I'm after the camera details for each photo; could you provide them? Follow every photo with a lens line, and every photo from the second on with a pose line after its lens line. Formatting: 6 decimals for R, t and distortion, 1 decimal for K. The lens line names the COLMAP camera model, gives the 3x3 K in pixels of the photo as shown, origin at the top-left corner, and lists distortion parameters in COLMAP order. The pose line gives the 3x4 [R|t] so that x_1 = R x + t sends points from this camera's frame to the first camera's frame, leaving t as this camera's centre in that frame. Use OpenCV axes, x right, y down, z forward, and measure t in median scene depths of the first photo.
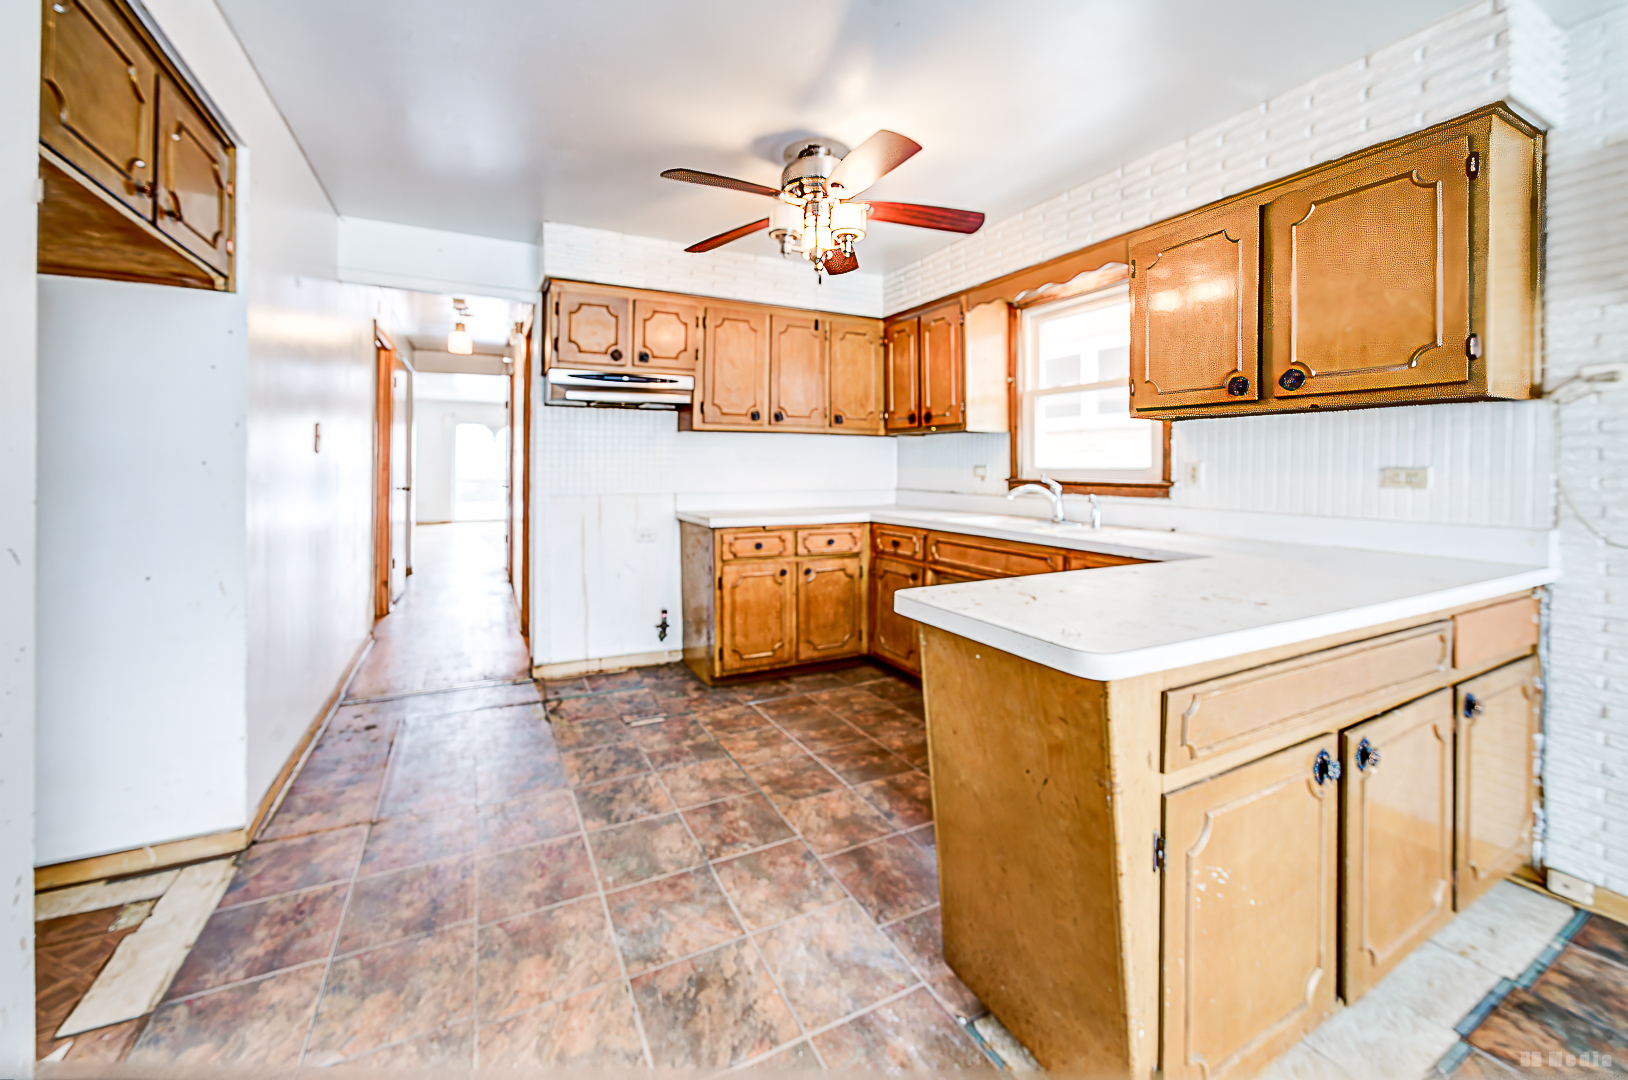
lens RADIAL K [[621.2, 0, 804.0], [0, 621.2, 465.1], [0, 0, 1]] dist [-0.023470, 0.000708]
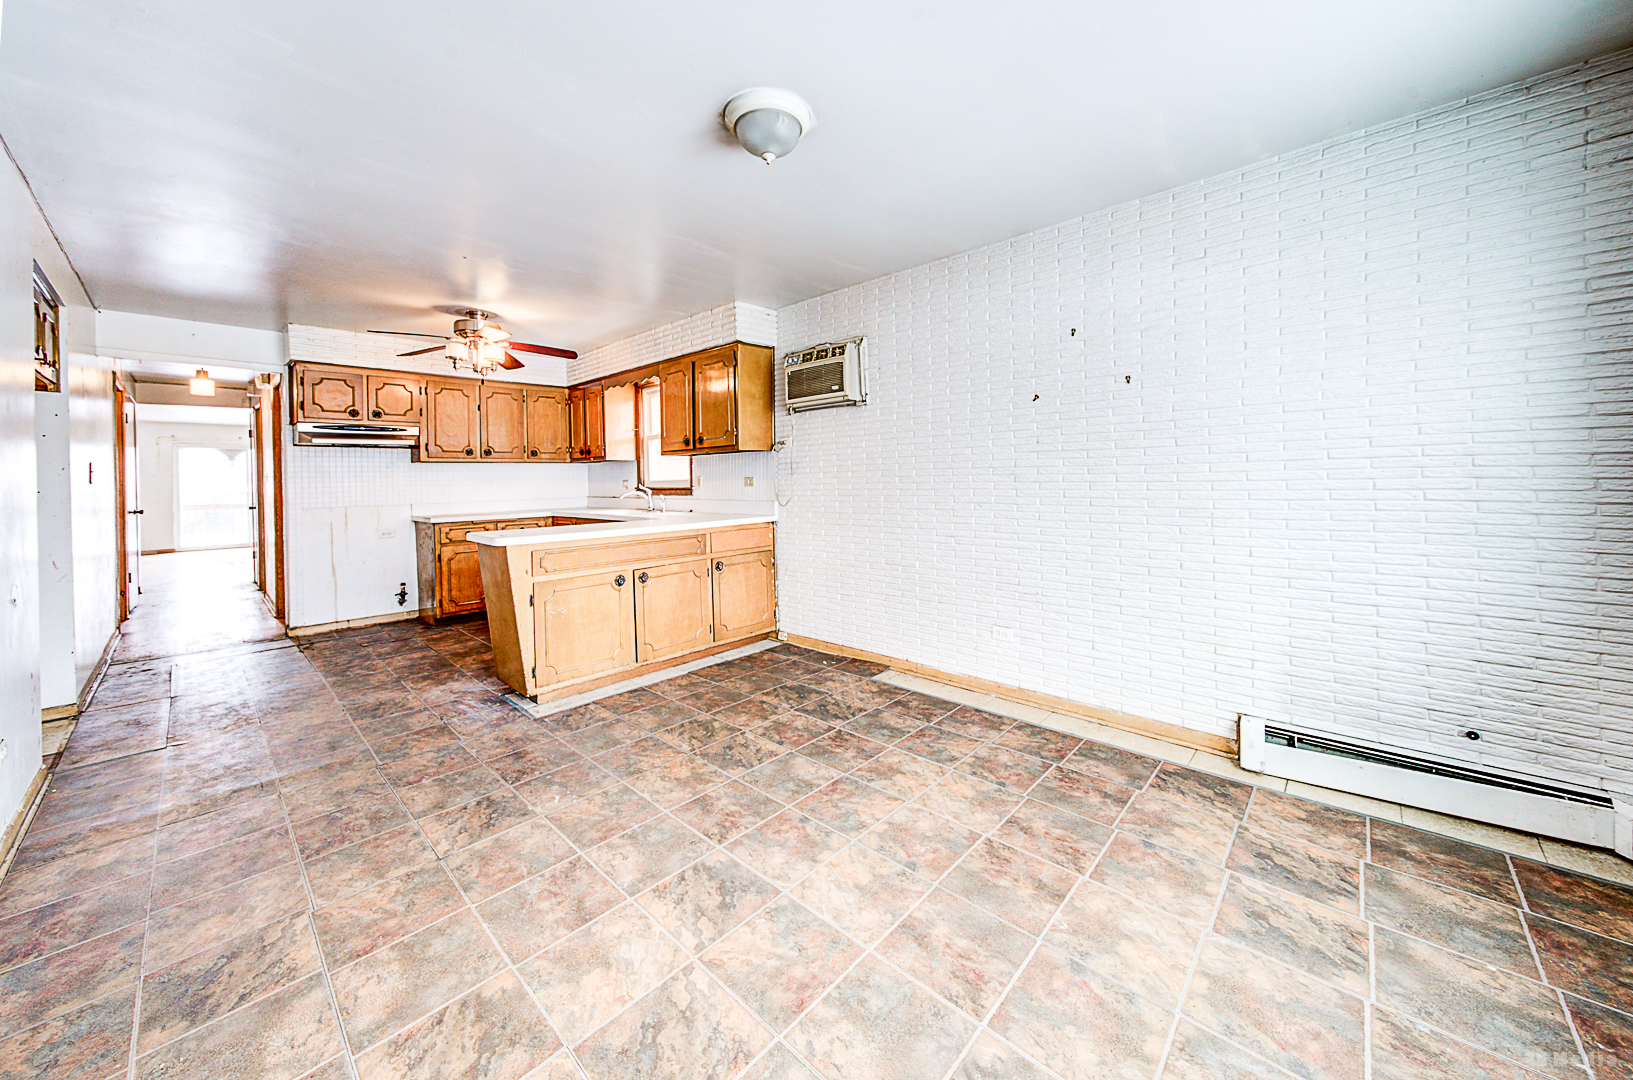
lens RADIAL K [[581.3, 0, 850.1], [0, 581.3, 483.0], [0, 0, 1]] dist [-0.002304, -0.000044]
pose [[0.934603, -0.025313, 0.354792, 0.318749], [0.023044, 0.999678, 0.010621, 0.006153], [-0.354947, -0.001751, 0.934885, -0.744910]]
